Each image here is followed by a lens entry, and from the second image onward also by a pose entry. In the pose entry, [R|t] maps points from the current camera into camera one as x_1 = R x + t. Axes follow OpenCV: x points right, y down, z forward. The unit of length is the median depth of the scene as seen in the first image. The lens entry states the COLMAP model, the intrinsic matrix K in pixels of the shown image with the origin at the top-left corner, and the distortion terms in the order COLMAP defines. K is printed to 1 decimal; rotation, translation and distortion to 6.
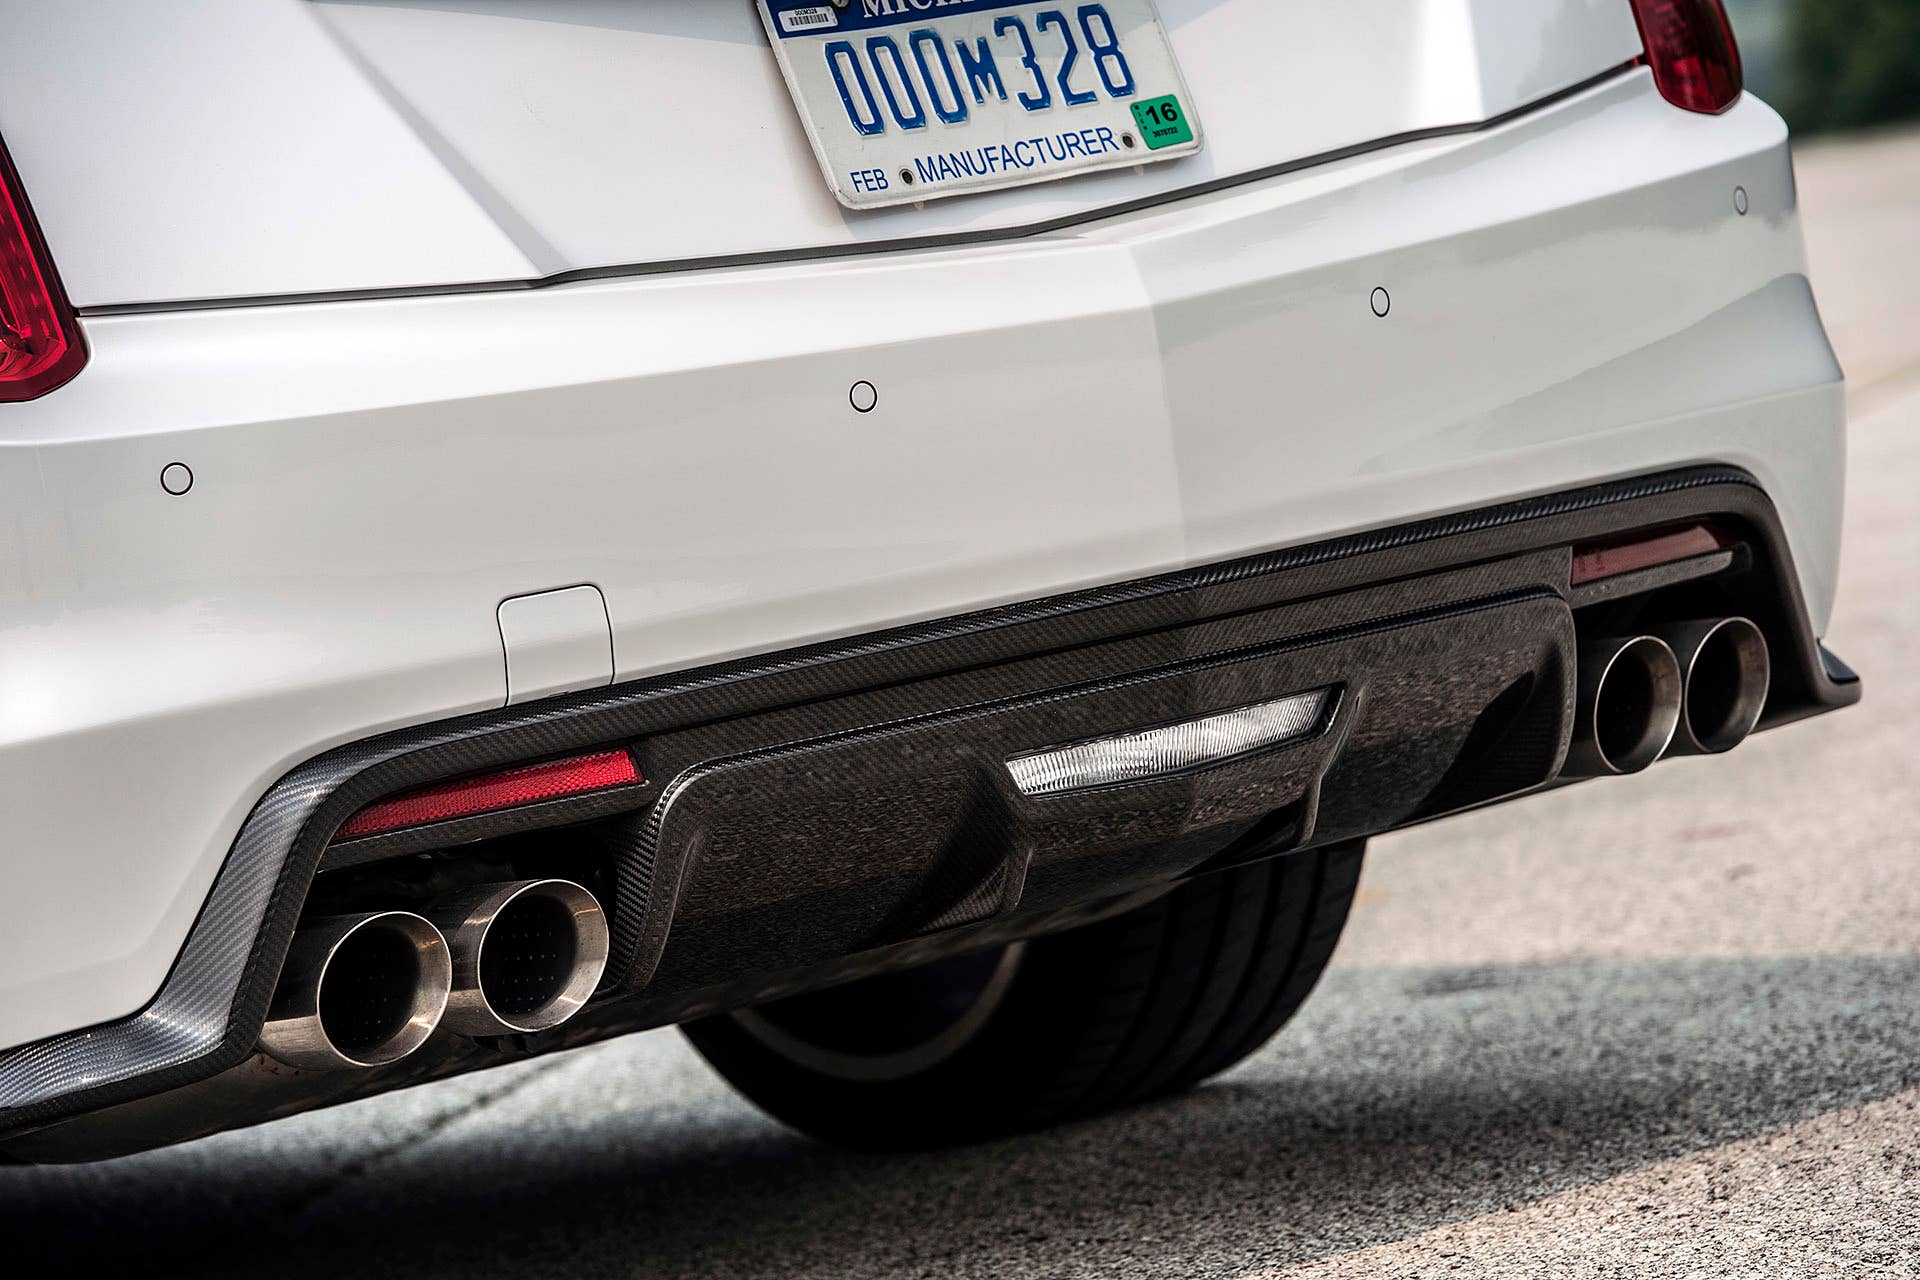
lens RADIAL K [[9150.2, 0, 960.0], [0, 9150.2, 640.0], [0, 0, 1]] dist [1.511049, -4.666877]
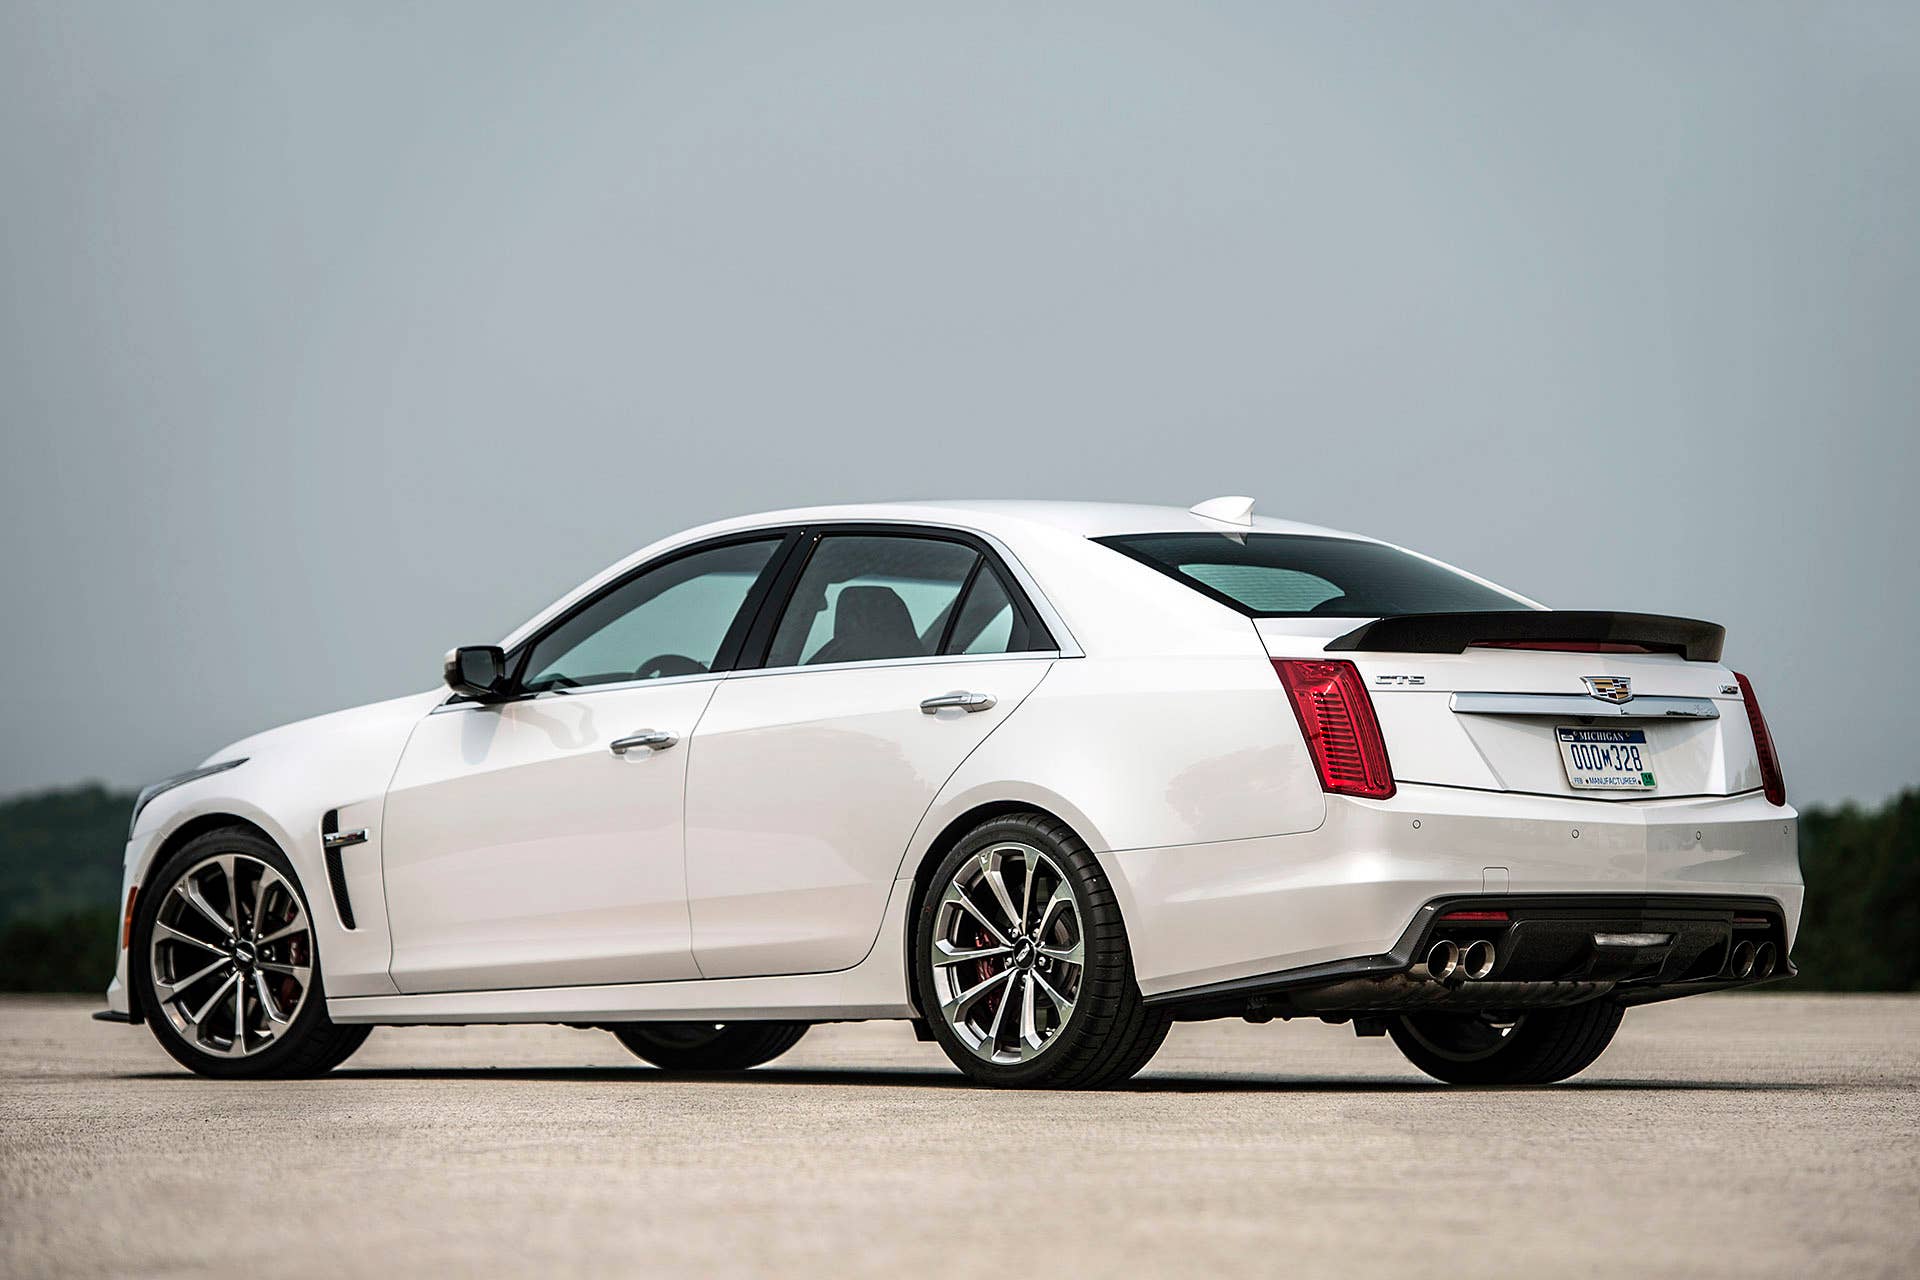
lens RADIAL K [[9150.2, 0, 960.0], [0, 9150.2, 640.0], [0, 0, 1]] dist [1.511049, -4.666877]
pose [[0.985639, 0.156973, 0.062252, -0.510435], [-0.150615, 0.983894, -0.096271, 0.300109], [-0.076361, 0.085512, 0.993407, -2.797157]]
